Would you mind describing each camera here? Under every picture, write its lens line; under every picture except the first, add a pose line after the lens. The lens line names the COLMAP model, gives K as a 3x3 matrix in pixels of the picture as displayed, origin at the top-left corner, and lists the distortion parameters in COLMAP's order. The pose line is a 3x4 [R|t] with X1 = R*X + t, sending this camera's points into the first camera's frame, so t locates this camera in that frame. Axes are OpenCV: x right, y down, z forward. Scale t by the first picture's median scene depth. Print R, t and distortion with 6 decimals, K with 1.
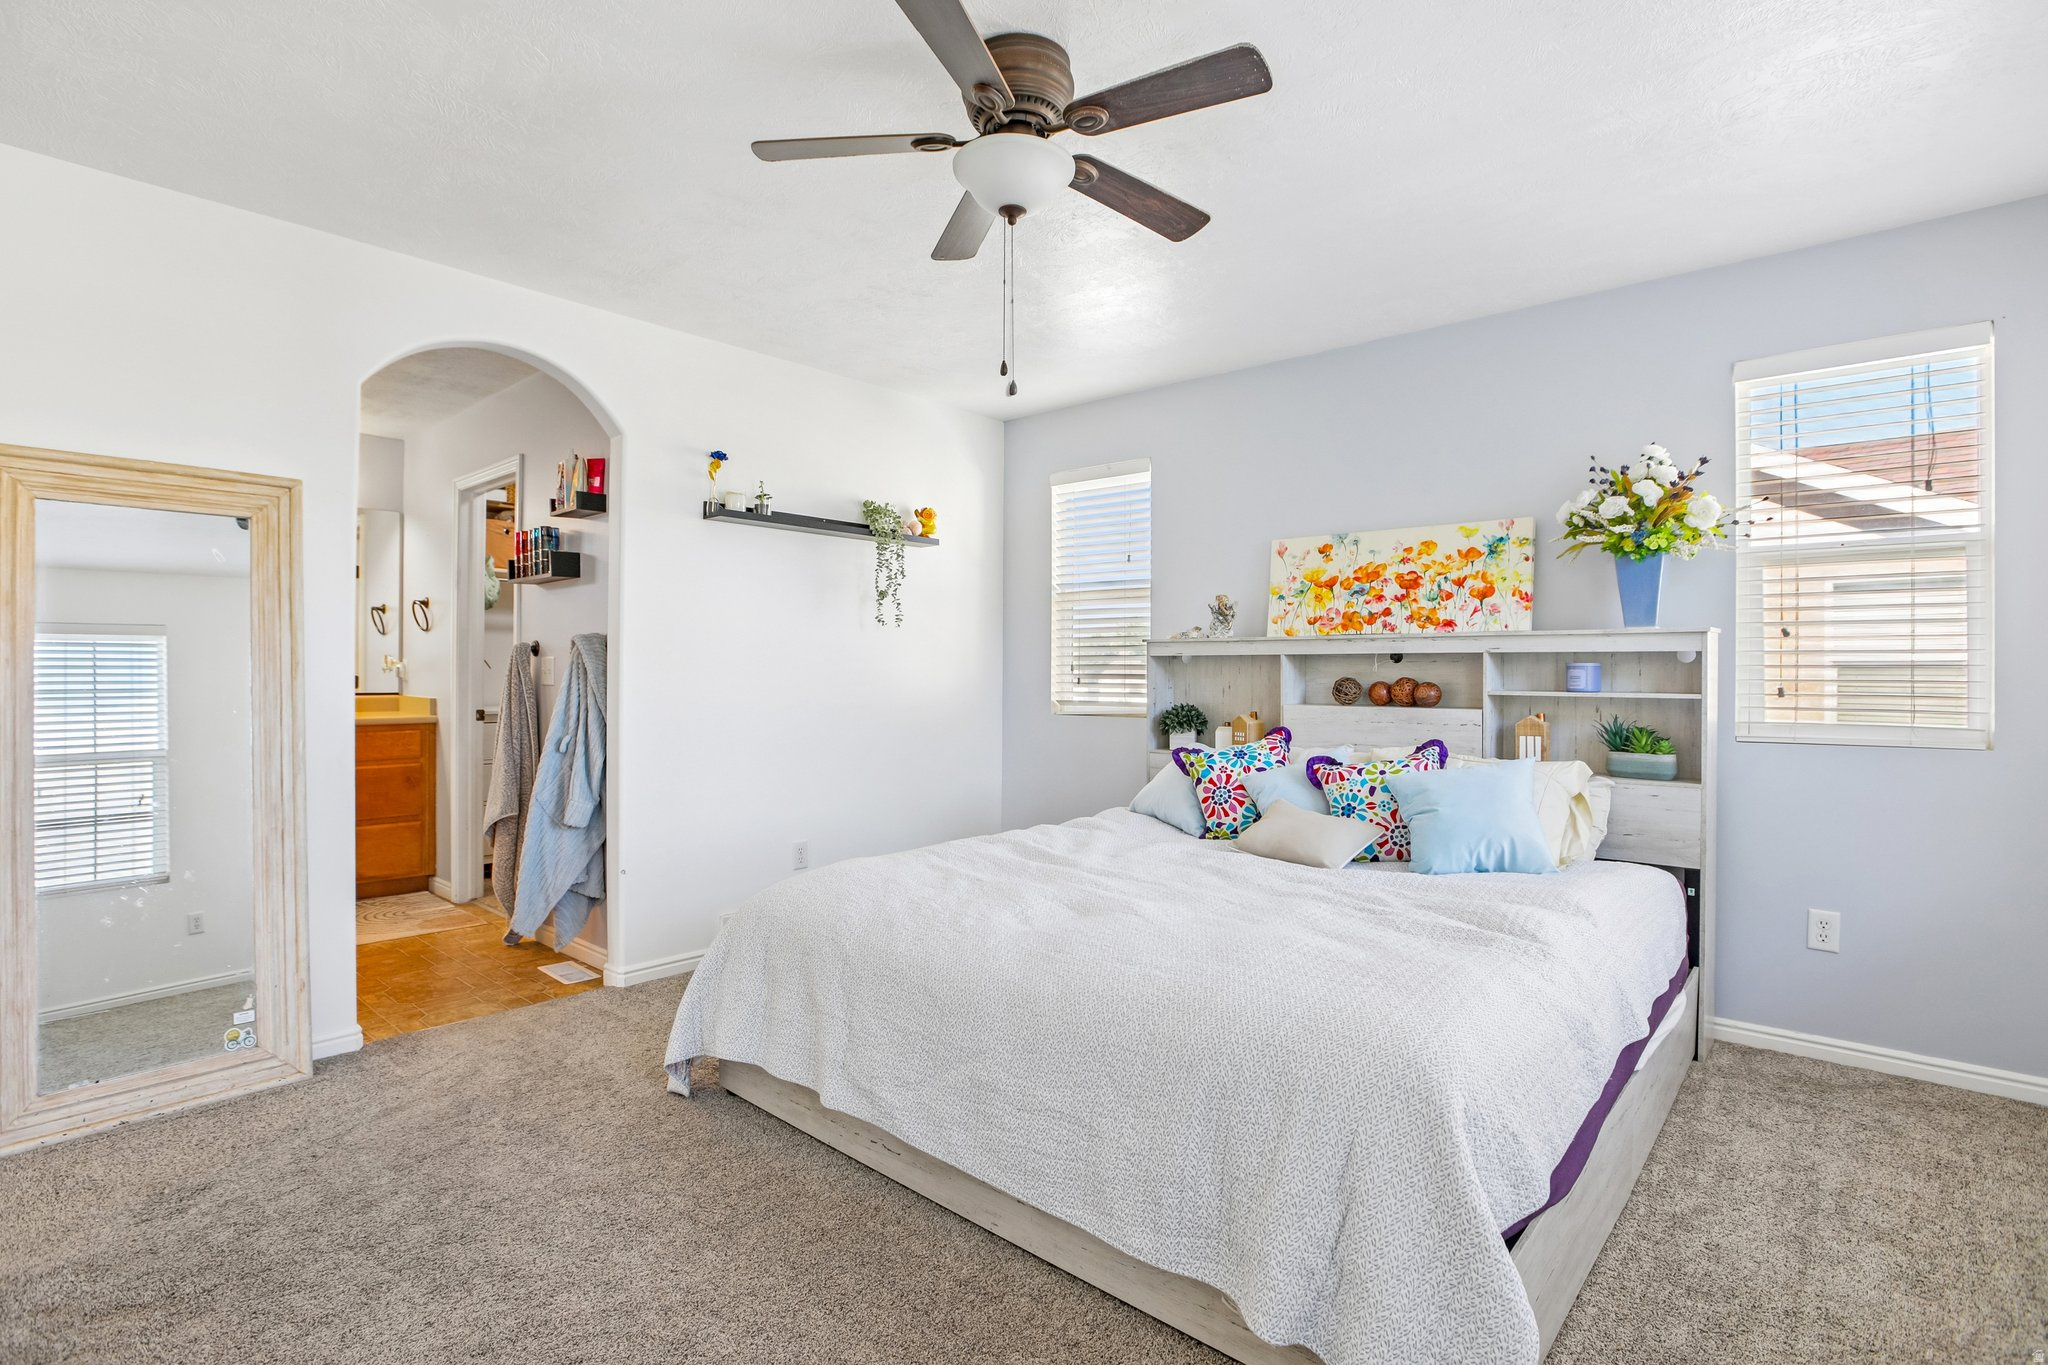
lens RADIAL K [[992.4, 0, 1026.0], [0, 992.4, 666.9], [0, 0, 1]] dist [-0.097768, 0.056084]
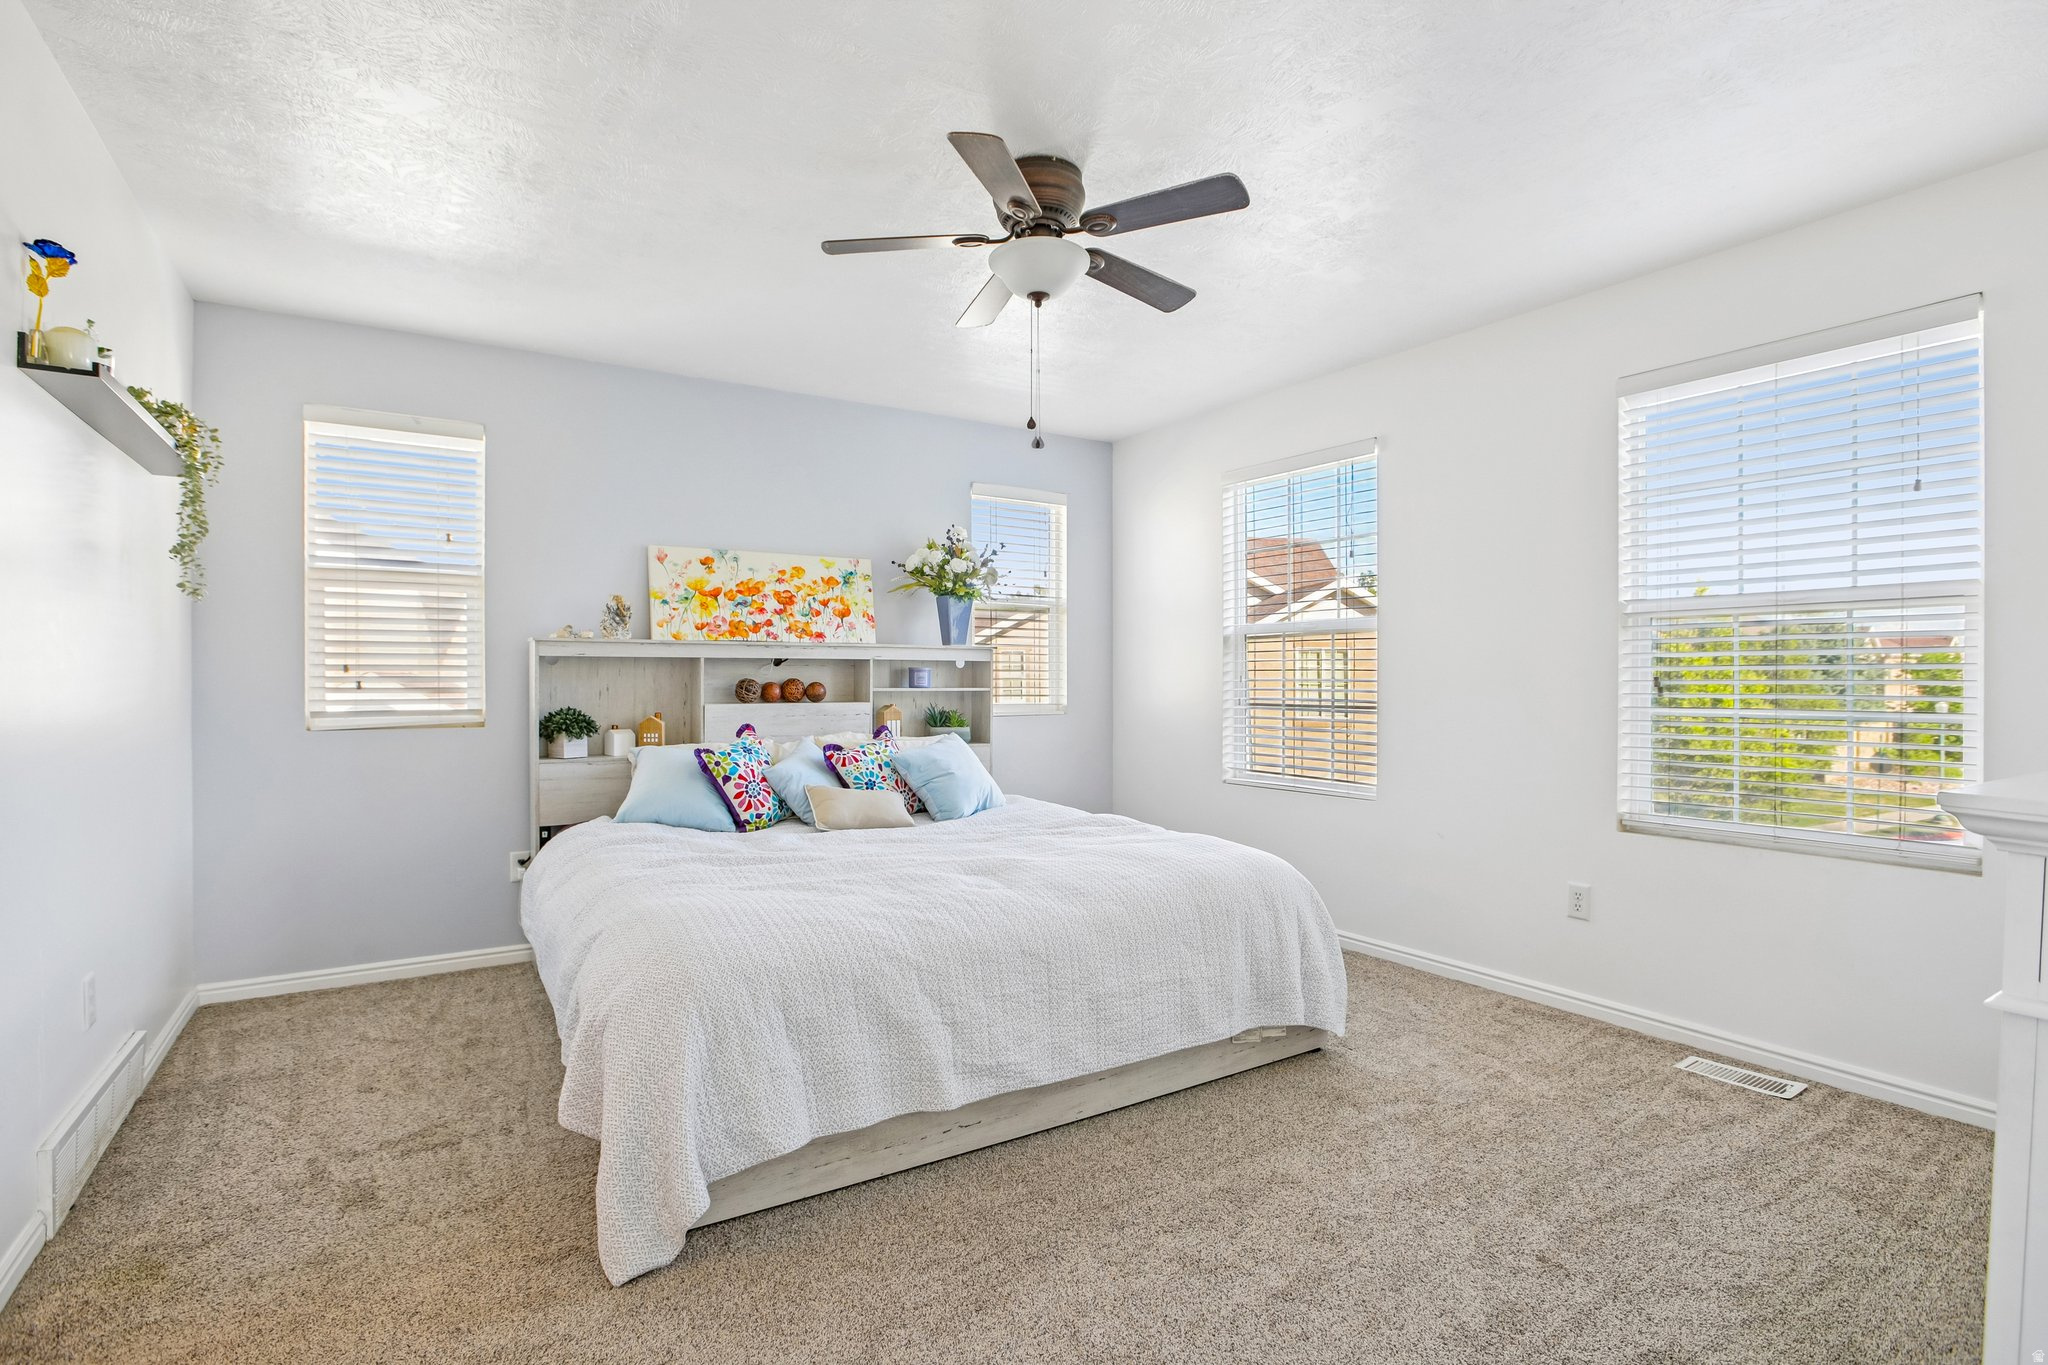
lens RADIAL K [[988.0, 0, 1016.3], [0, 988.0, 658.6], [0, 0, 1]] dist [-0.047009, 0.015174]
pose [[0.271436, 0.011465, 0.962388, -0.709871], [-0.007299, 0.999925, -0.009854, -0.003526], [-0.962429, -0.004350, 0.271499, 0.402125]]
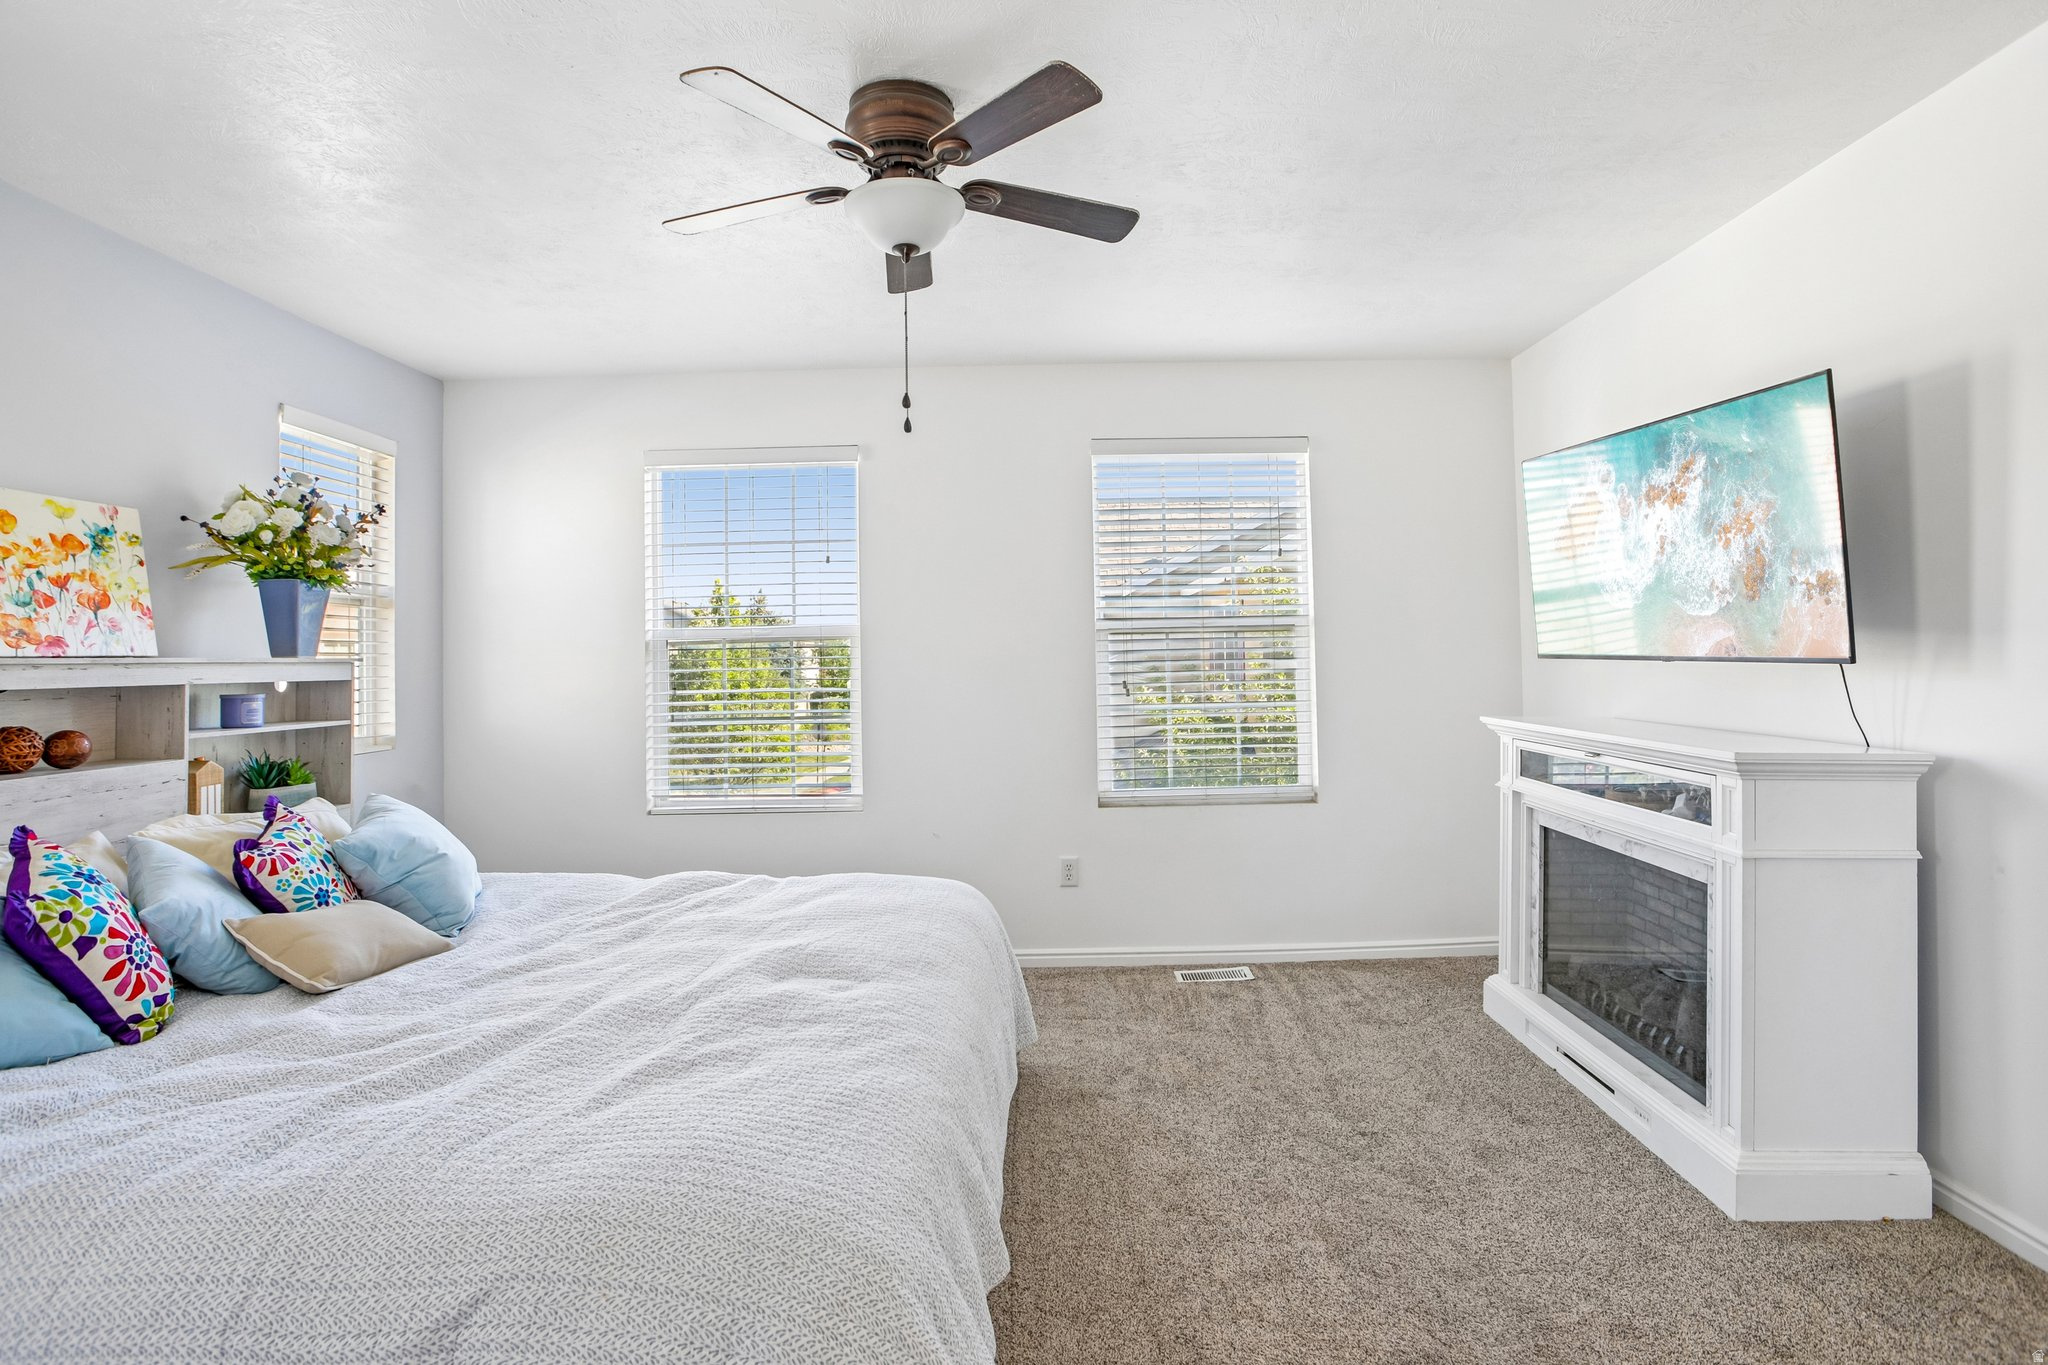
lens RADIAL K [[988.0, 0, 1016.3], [0, 988.0, 658.6], [0, 0, 1]] dist [-0.047009, 0.015174]
pose [[-0.645606, 0.007079, 0.763638, -0.490382], [0.010483, 0.999945, -0.000407, -0.025586], [-0.763599, 0.007743, -0.645645, 0.903805]]
